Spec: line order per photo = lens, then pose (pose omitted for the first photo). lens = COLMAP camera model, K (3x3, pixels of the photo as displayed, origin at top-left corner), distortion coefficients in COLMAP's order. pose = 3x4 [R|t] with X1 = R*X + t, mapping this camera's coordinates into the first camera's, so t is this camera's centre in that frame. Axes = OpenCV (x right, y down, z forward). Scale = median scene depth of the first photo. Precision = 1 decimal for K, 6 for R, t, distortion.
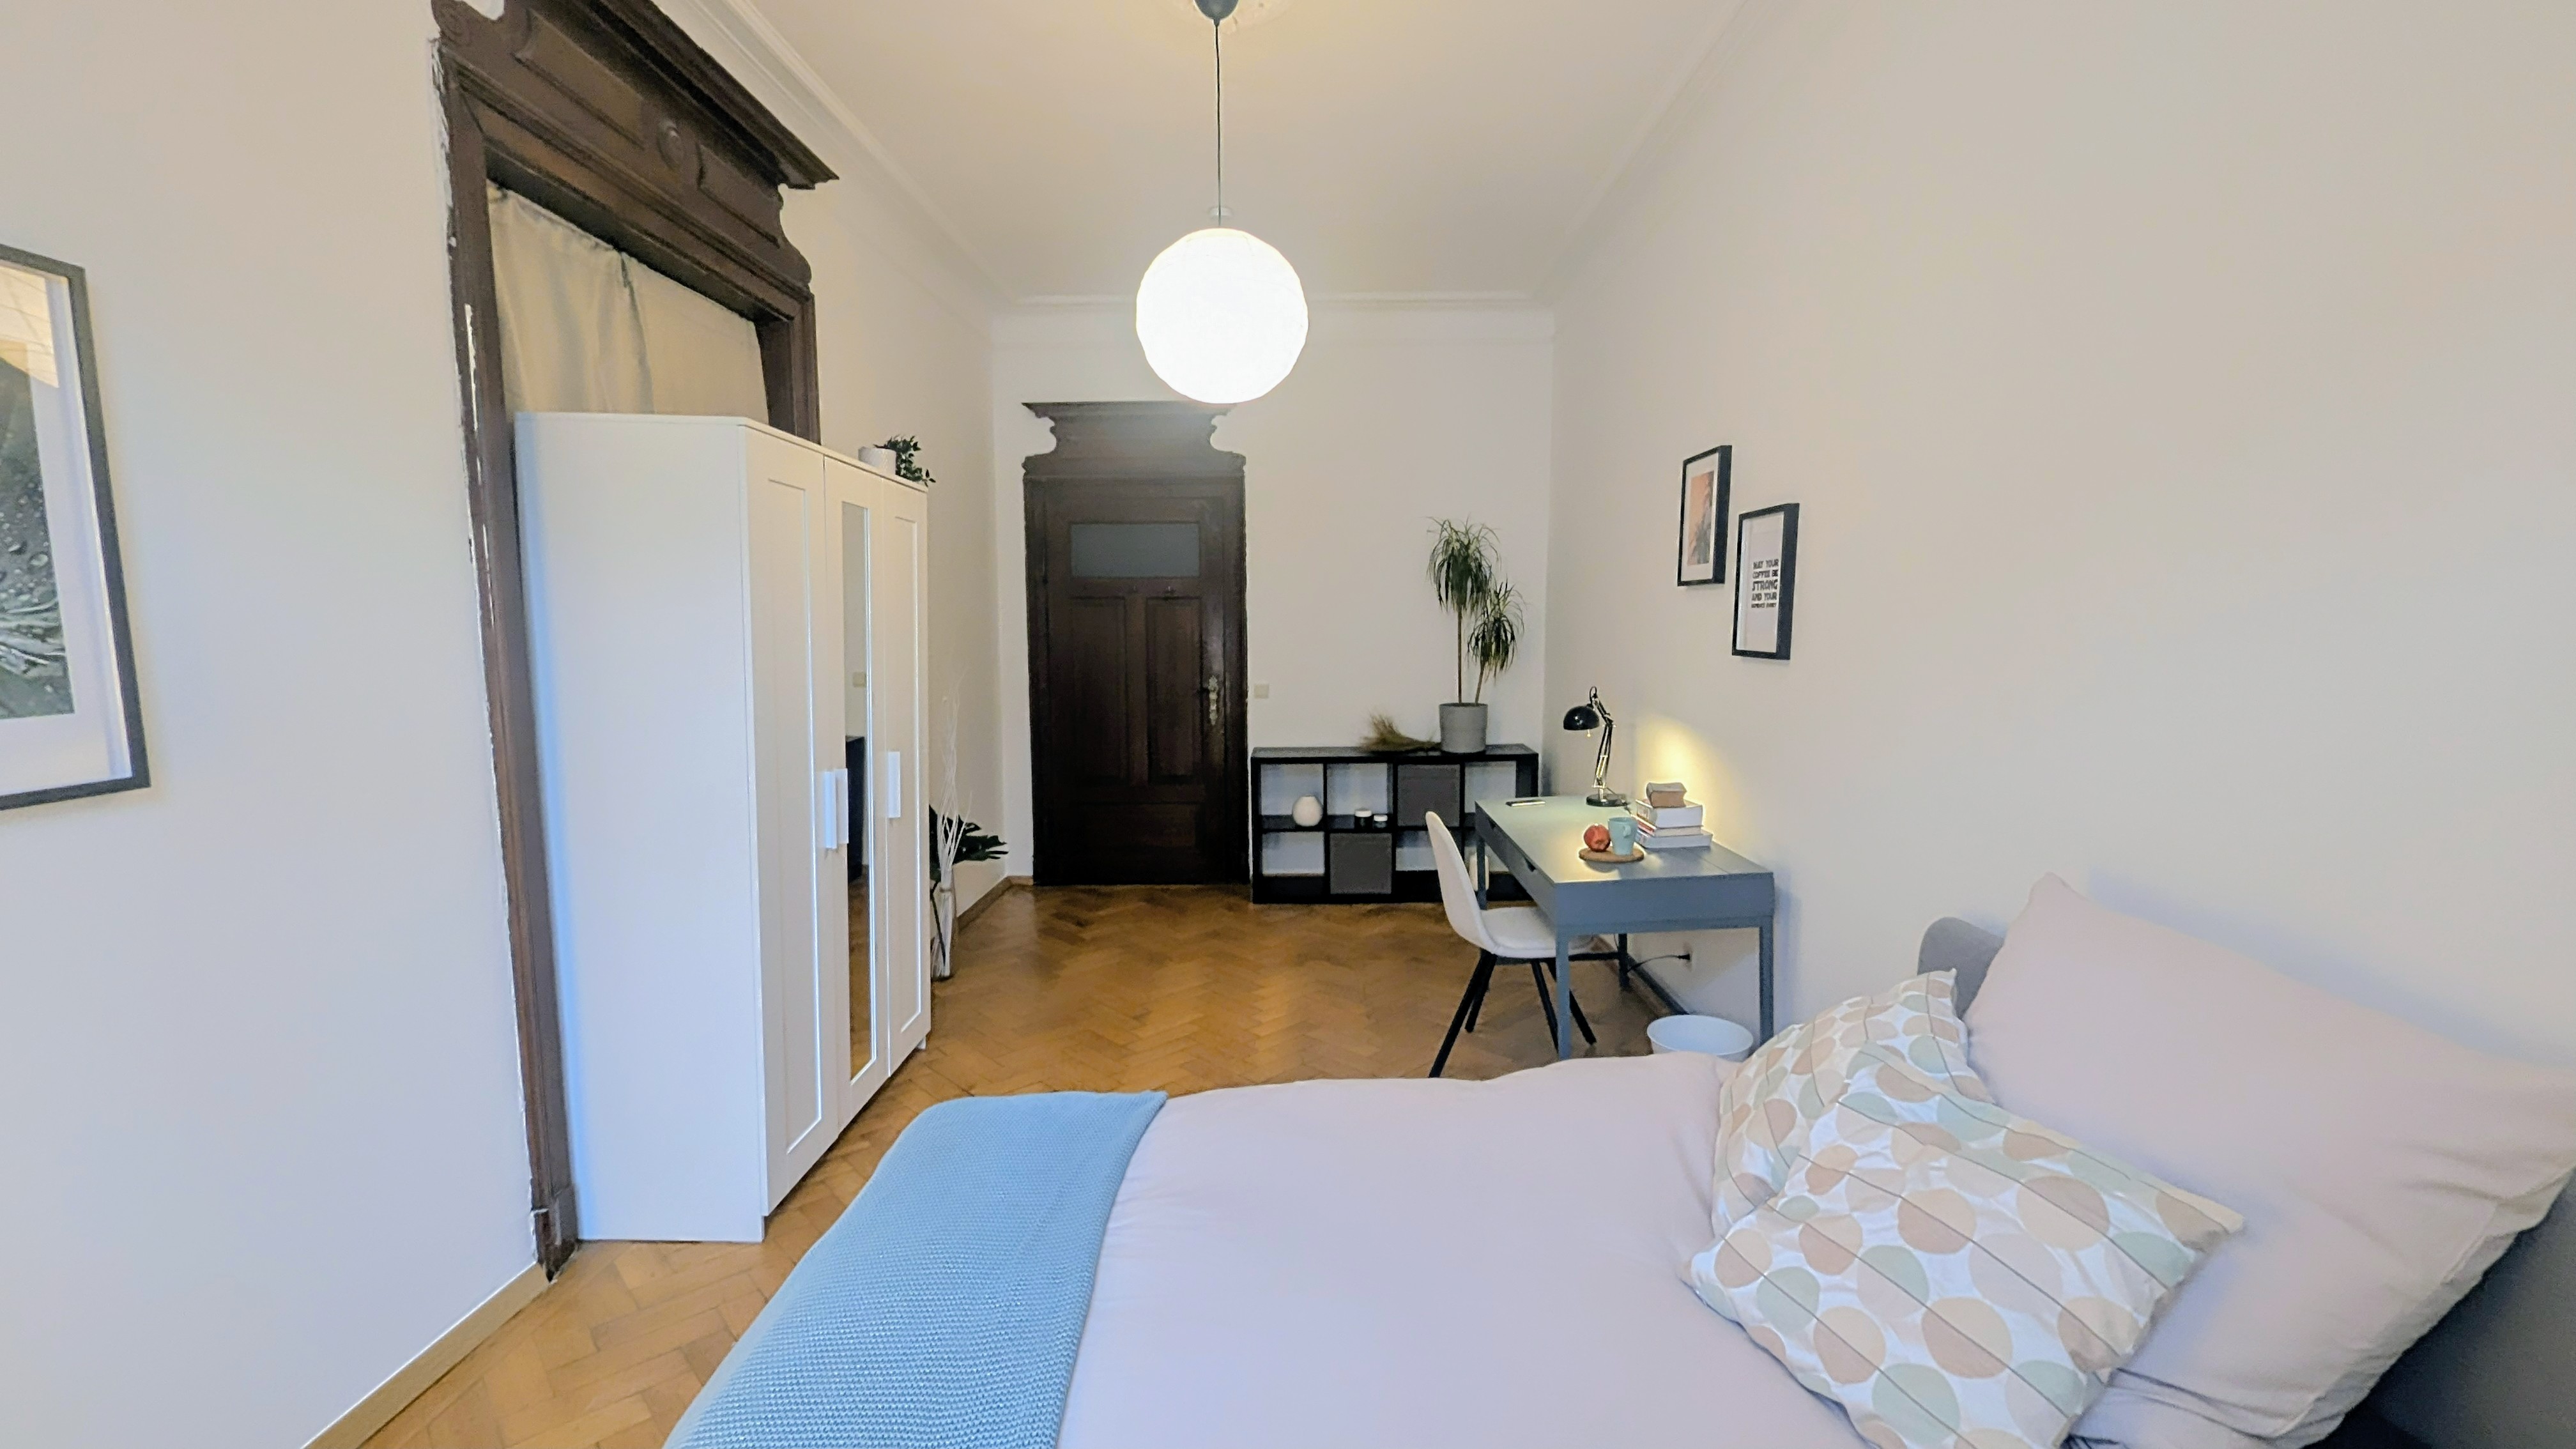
lens RADIAL K [[1061.0, 0, 1294.1], [0, 1061.0, 737.9], [0, 0, 1]] dist [-0.000359, -0.000234]
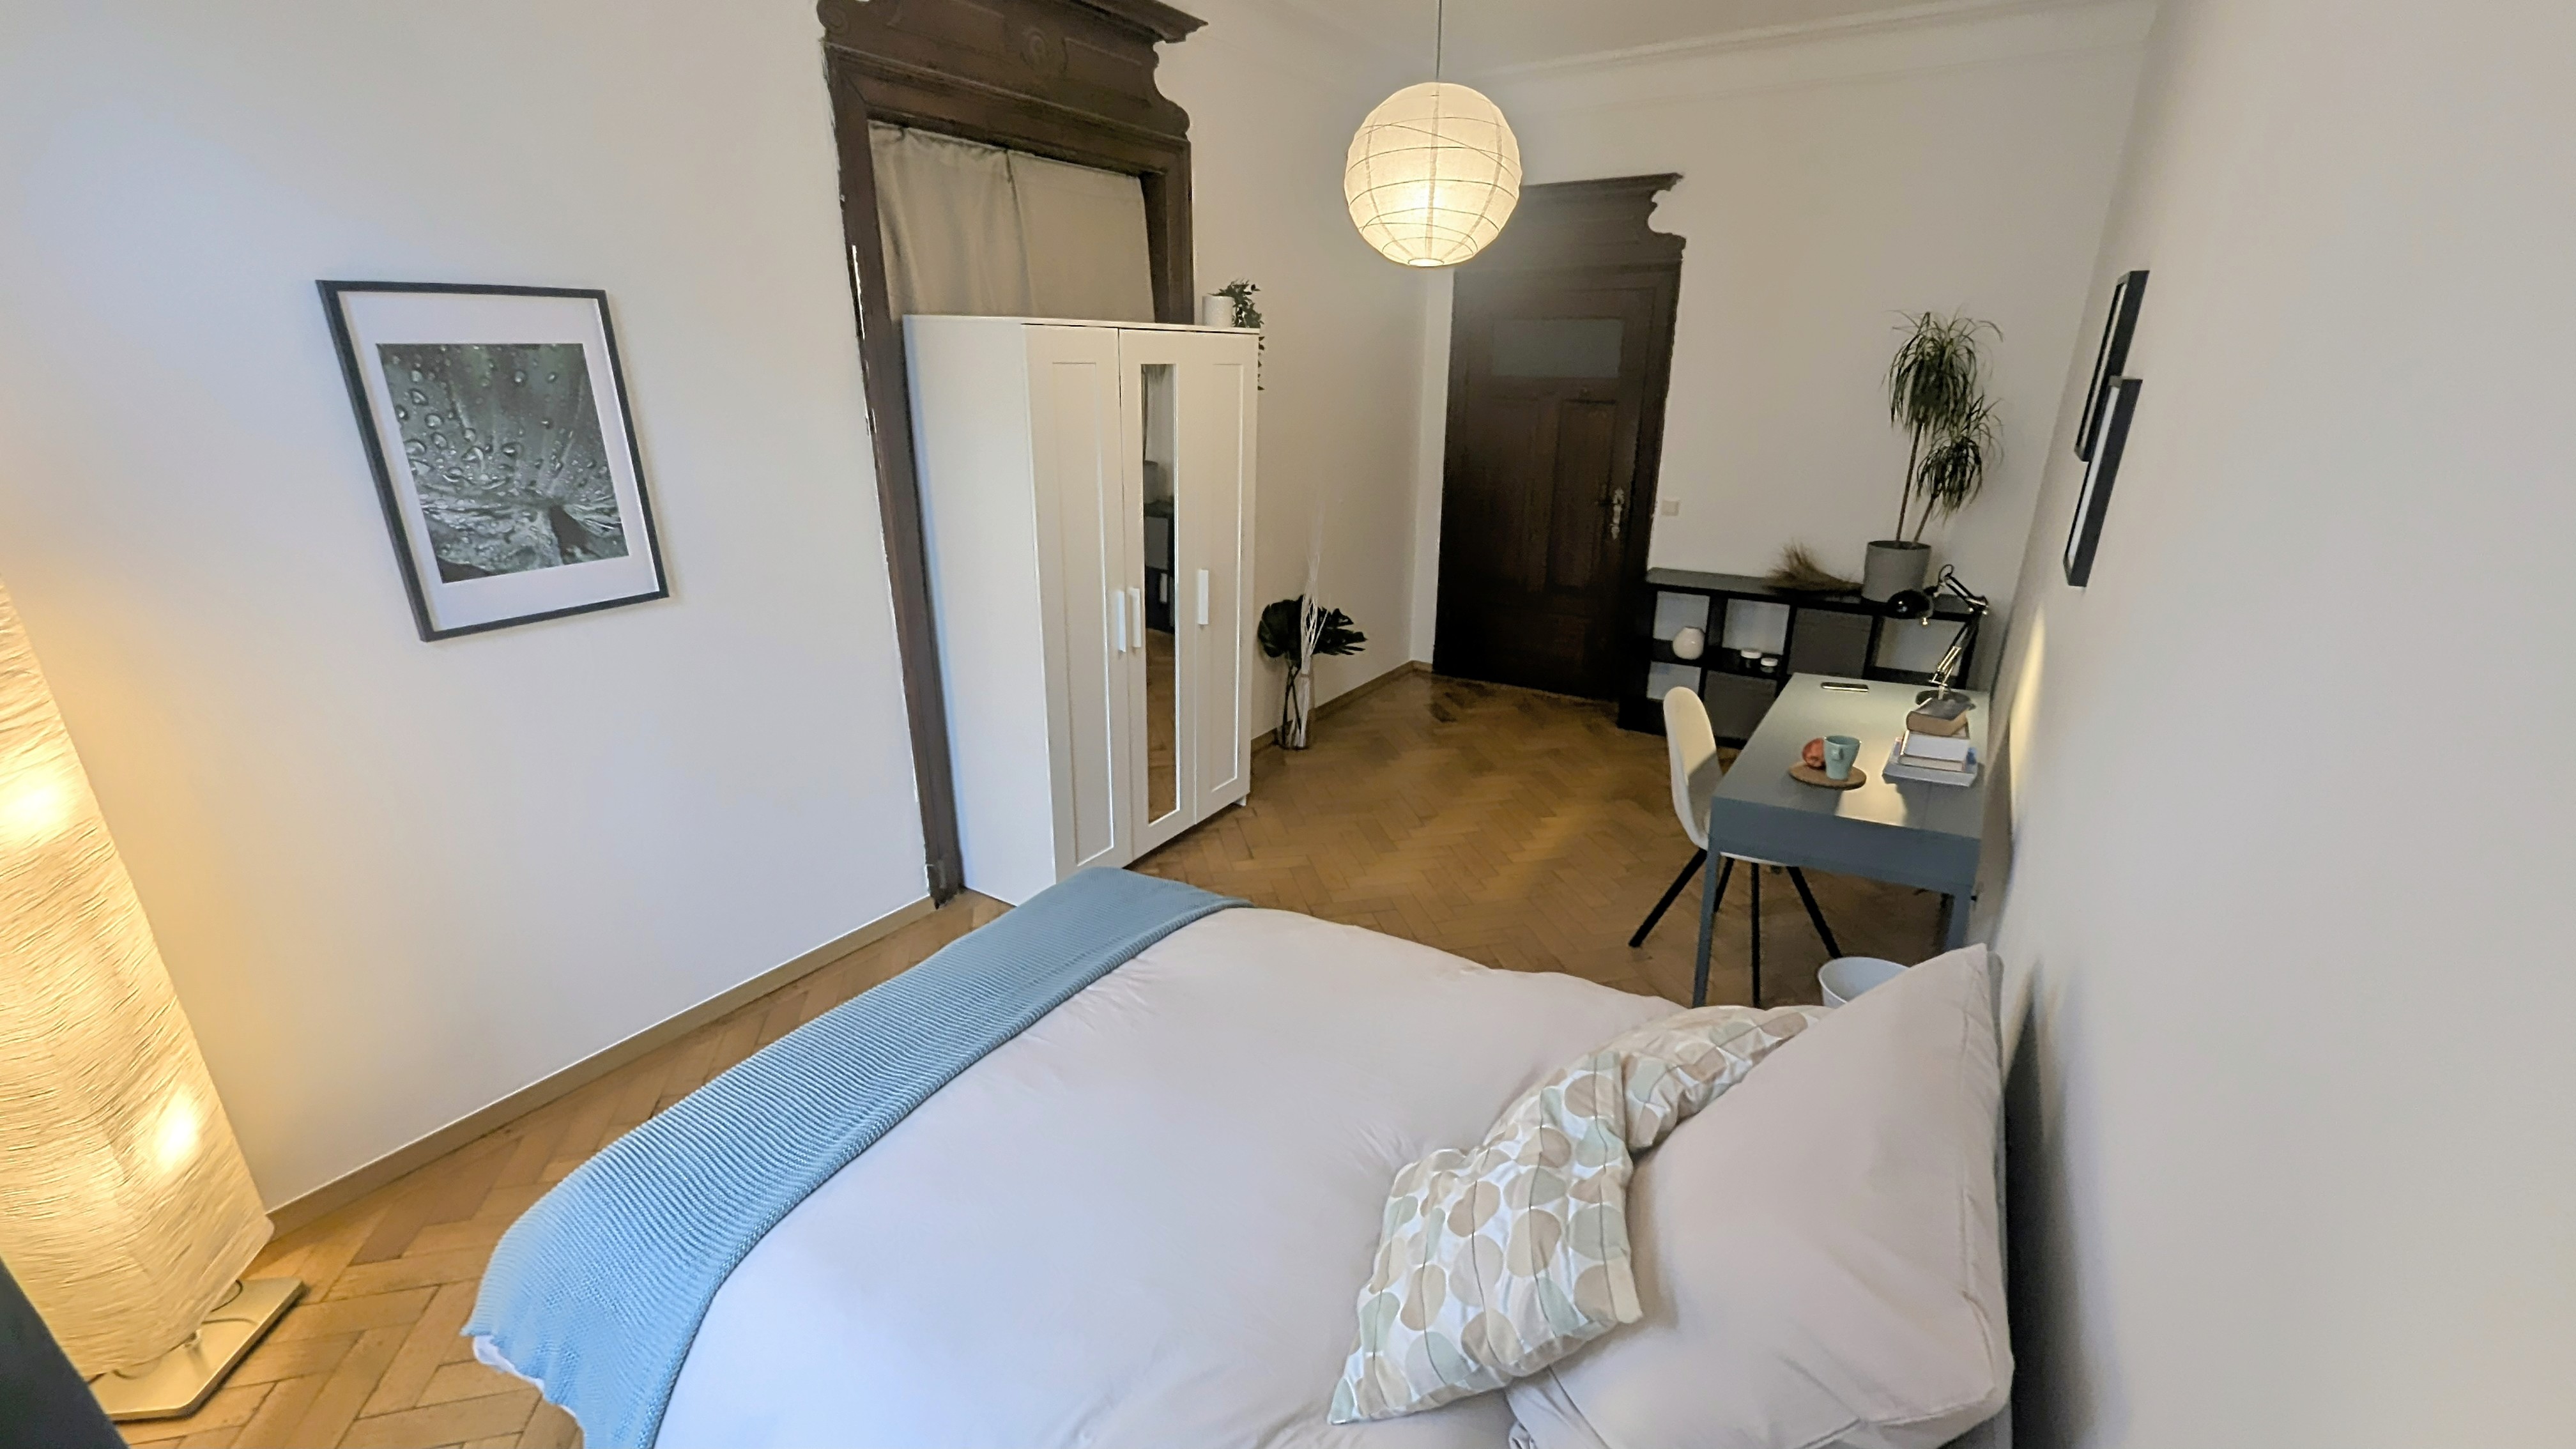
lens RADIAL K [[1061.0, 0, 1294.1], [0, 1061.0, 737.9], [0, 0, 1]] dist [-0.000359, -0.000234]
pose [[0.847265, 0.183939, -0.498306, 0.300689], [-0.061787, 0.965888, 0.251481, -0.098032], [0.527565, -0.182282, 0.829728, 0.018896]]
